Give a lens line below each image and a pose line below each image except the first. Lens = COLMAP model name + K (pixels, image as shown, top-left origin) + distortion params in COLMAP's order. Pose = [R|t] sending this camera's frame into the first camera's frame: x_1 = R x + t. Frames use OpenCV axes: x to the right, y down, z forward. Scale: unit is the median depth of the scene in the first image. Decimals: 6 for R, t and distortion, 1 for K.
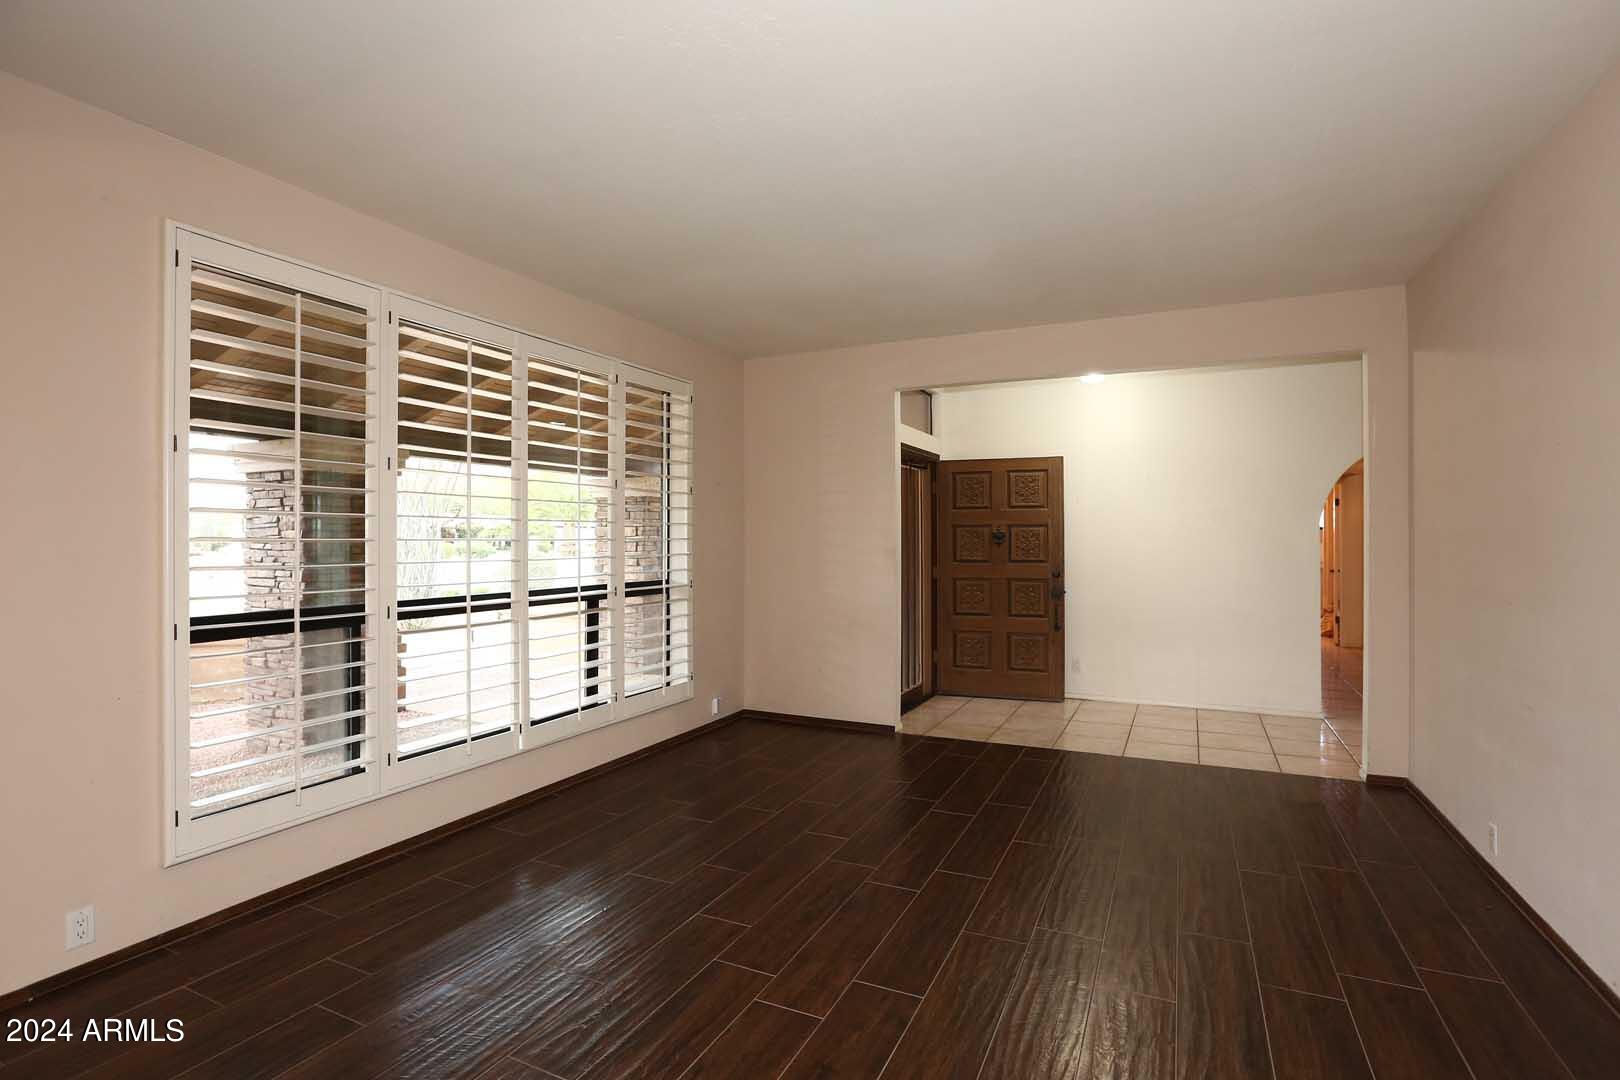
lens RADIAL K [[773.8, 0, 822.7], [0, 773.8, 540.1], [0, 0, 1]] dist [-0.002332, -0.000289]
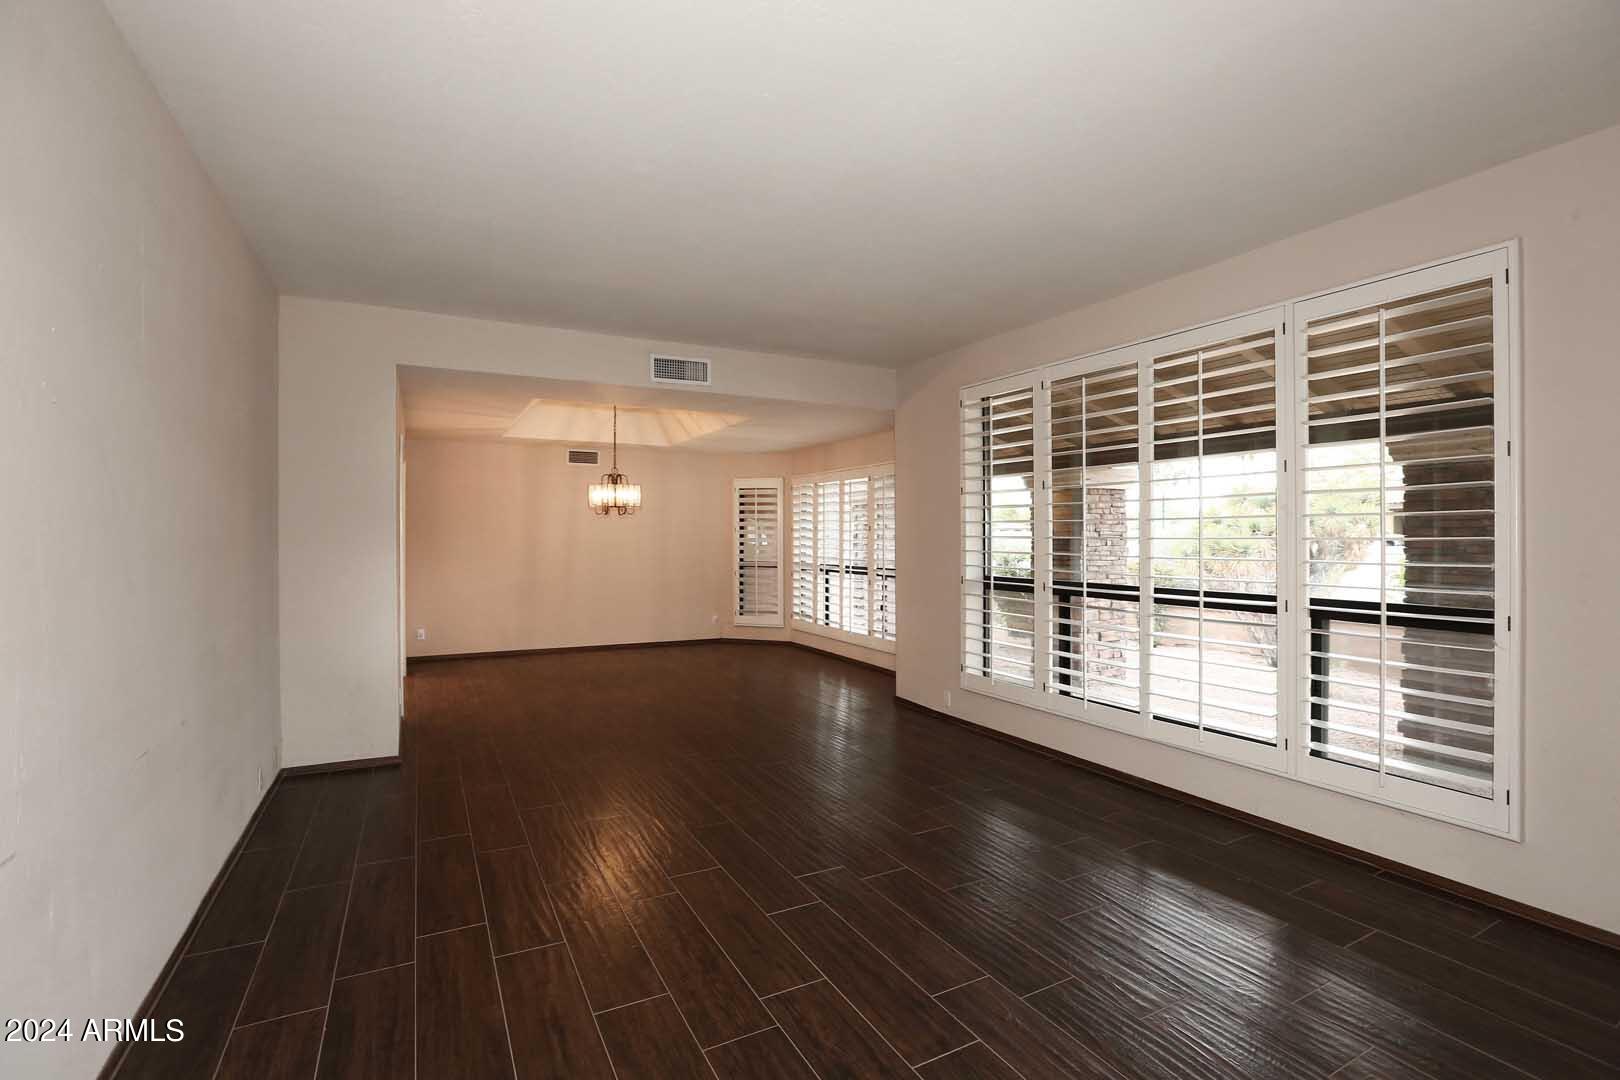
lens RADIAL K [[731.4, 0, 804.5], [0, 731.4, 535.1], [0, 0, 1]] dist [-0.002026, -0.000100]
pose [[-0.602182, 0.005360, -0.798341, 0.605939], [0.006672, 0.999976, 0.001681, -0.008336], [0.798331, -0.004314, -0.602203, 1.077982]]
